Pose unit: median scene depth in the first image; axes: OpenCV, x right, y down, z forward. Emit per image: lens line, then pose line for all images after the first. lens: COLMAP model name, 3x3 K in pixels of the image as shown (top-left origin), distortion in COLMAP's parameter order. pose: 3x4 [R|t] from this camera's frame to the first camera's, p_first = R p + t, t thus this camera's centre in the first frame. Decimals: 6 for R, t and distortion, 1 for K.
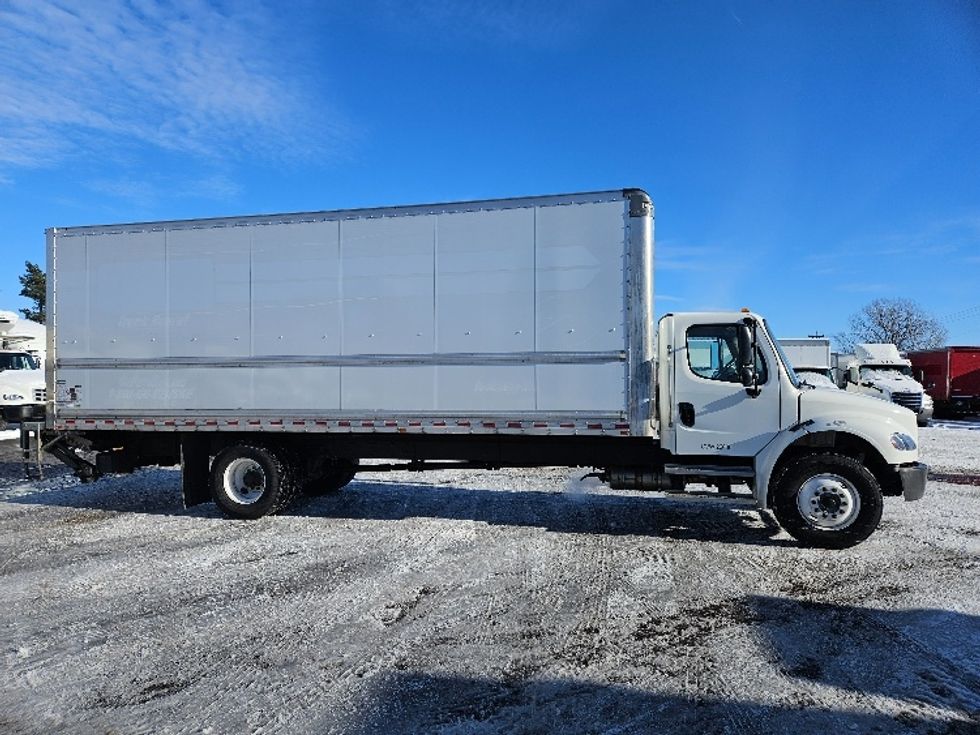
lens RADIAL K [[662.5, 0, 486.8], [0, 662.5, 367.6], [0, 0, 1]] dist [0.061344, -0.043599]
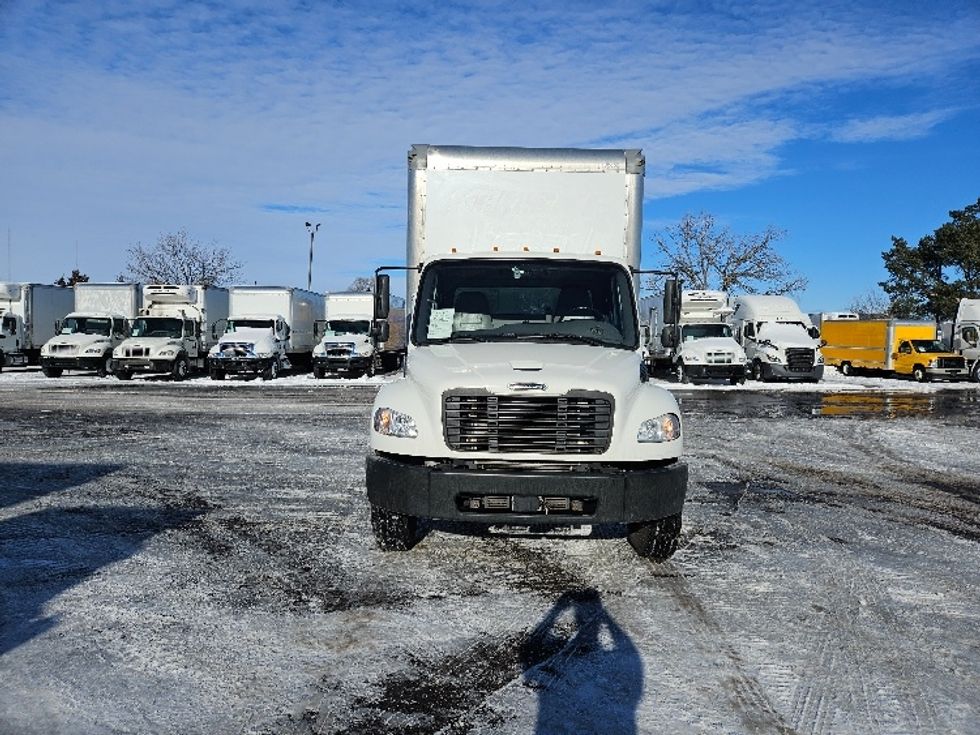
lens RADIAL K [[662.5, 0, 492.3], [0, 662.5, 367.4], [0, 0, 1]] dist [0.061344, -0.043599]
pose [[0.162692, 0.031131, -0.986186, 1.321162], [0.010226, 0.999395, 0.033235, 0.032583], [0.986624, -0.015492, 0.162275, 1.015384]]
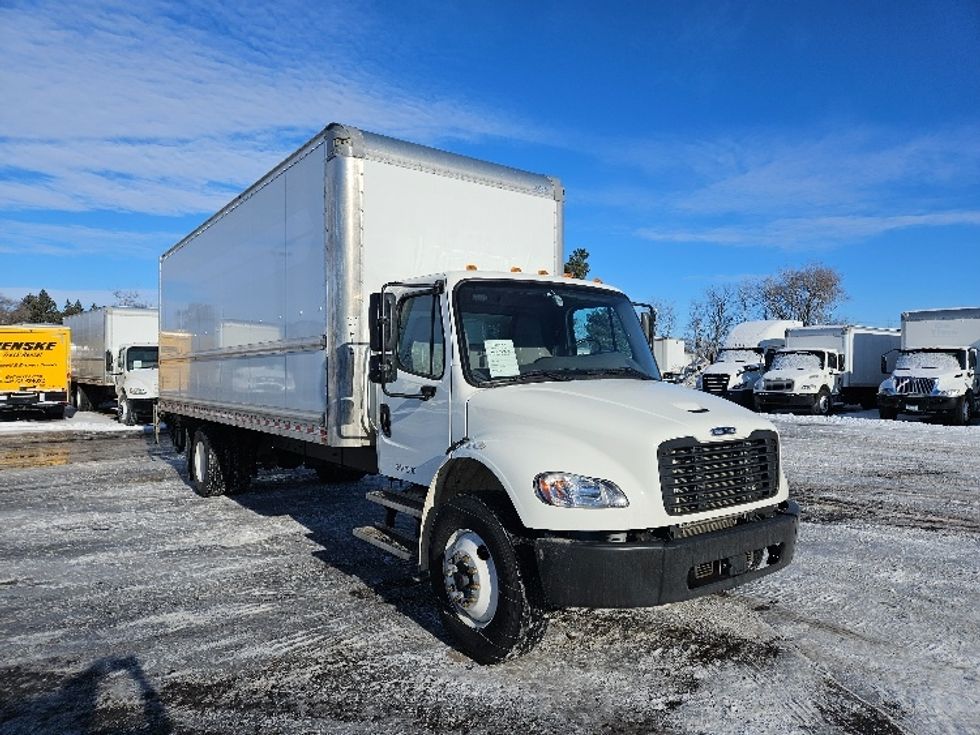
lens RADIAL K [[662.5, 0, 484.7], [0, 662.5, 364.7], [0, 0, 1]] dist [0.061344, -0.043599]
pose [[0.732640, -0.013748, -0.680478, 0.920432], [0.026900, 0.999600, 0.008766, 0.005905], [0.680085, -0.024727, 0.732716, 0.580287]]
